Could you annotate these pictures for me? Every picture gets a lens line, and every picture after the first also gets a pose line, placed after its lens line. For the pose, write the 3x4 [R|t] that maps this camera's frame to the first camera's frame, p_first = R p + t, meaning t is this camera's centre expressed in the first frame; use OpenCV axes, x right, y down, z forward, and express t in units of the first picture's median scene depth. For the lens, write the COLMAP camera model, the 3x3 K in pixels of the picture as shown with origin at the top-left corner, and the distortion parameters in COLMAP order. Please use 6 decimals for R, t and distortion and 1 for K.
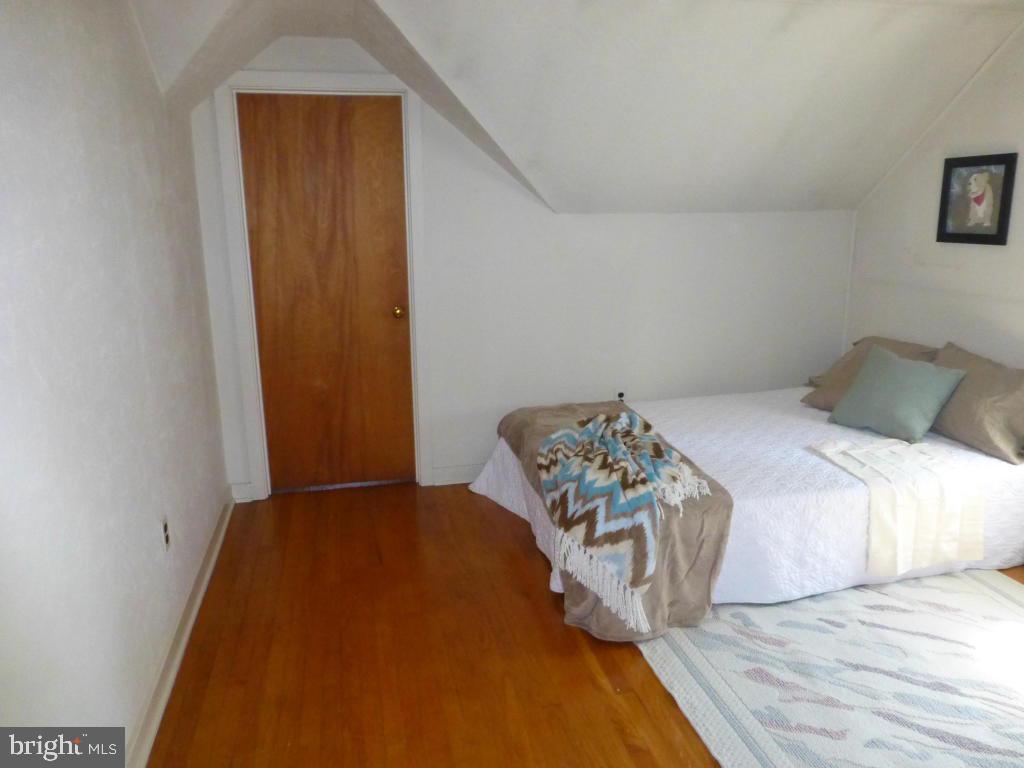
lens RADIAL K [[743.8, 0, 512.0], [0, 743.8, 384.0], [0, 0, 1]] dist [-0.034054, -0.000672]
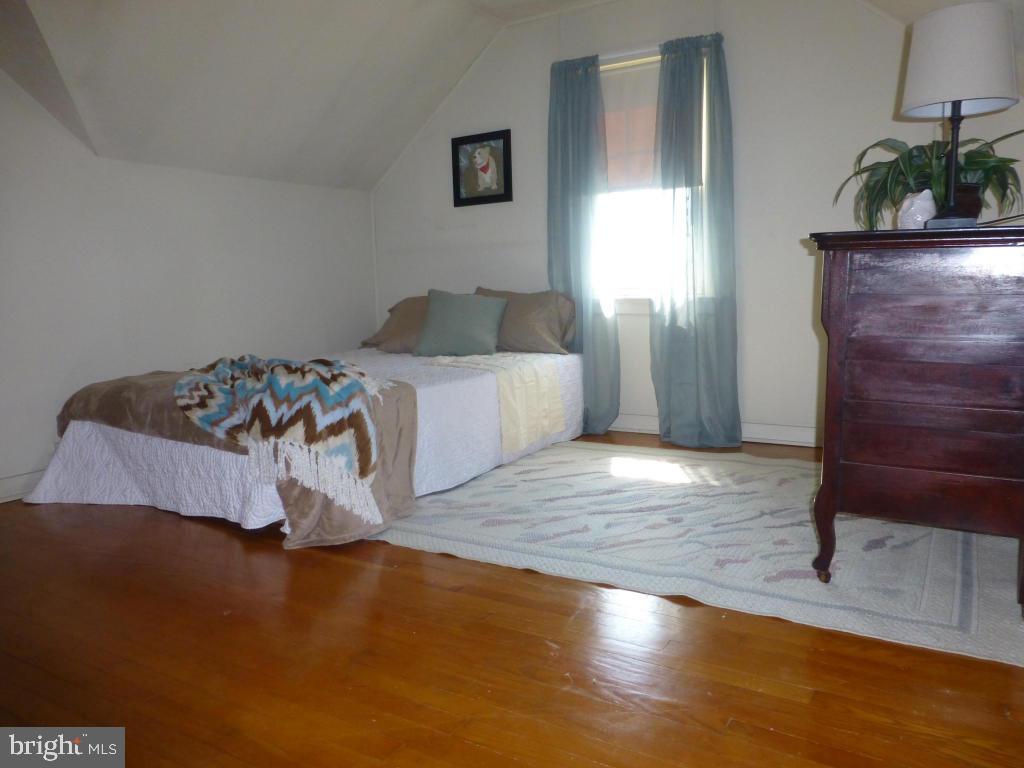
lens RADIAL K [[743.8, 0, 512.0], [0, 743.8, 384.0], [0, 0, 1]] dist [-0.034054, -0.000672]
pose [[0.703574, -0.106578, 0.702584, -0.344005], [0.183314, 0.982447, -0.034541, 0.215238], [-0.686571, 0.153095, 0.710762, 0.165963]]
